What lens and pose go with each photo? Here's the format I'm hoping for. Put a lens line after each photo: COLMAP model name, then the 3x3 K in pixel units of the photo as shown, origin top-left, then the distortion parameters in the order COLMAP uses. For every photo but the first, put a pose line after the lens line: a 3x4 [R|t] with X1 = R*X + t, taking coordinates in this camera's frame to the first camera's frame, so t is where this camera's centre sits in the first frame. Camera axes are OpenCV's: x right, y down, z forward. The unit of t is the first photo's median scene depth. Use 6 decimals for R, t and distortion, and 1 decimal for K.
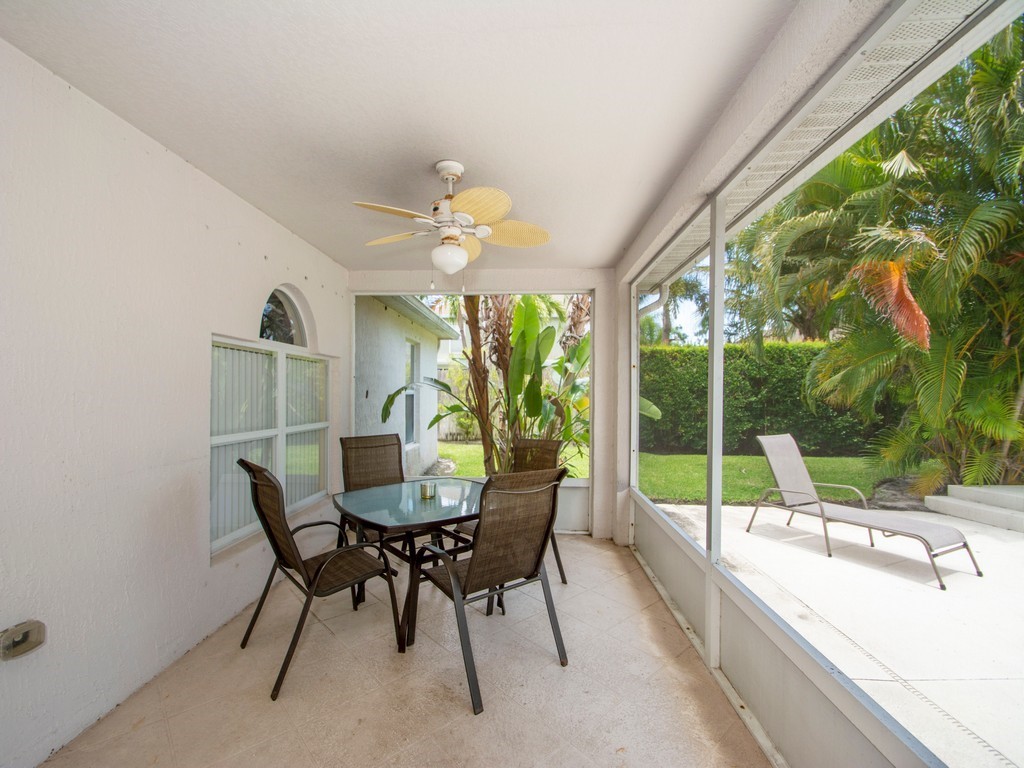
lens RADIAL K [[448.1, 0, 510.7], [0, 448.1, 391.1], [0, 0, 1]] dist [0.010777, -0.012243]
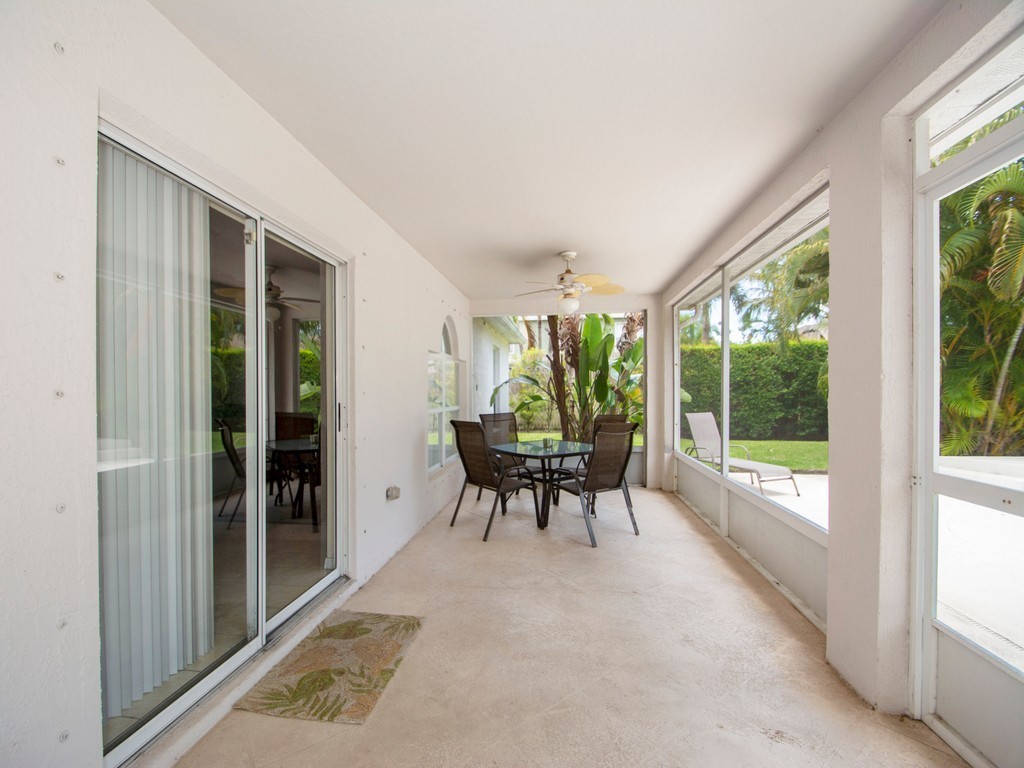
lens RADIAL K [[449.3, 0, 506.3], [0, 449.3, 396.1], [0, 0, 1]] dist [-0.001333, -0.000521]
pose [[0.995833, -0.010220, -0.090616, -0.105153], [0.011406, 0.999856, 0.012573, 0.016994], [0.090475, -0.013554, 0.995807, -0.368469]]
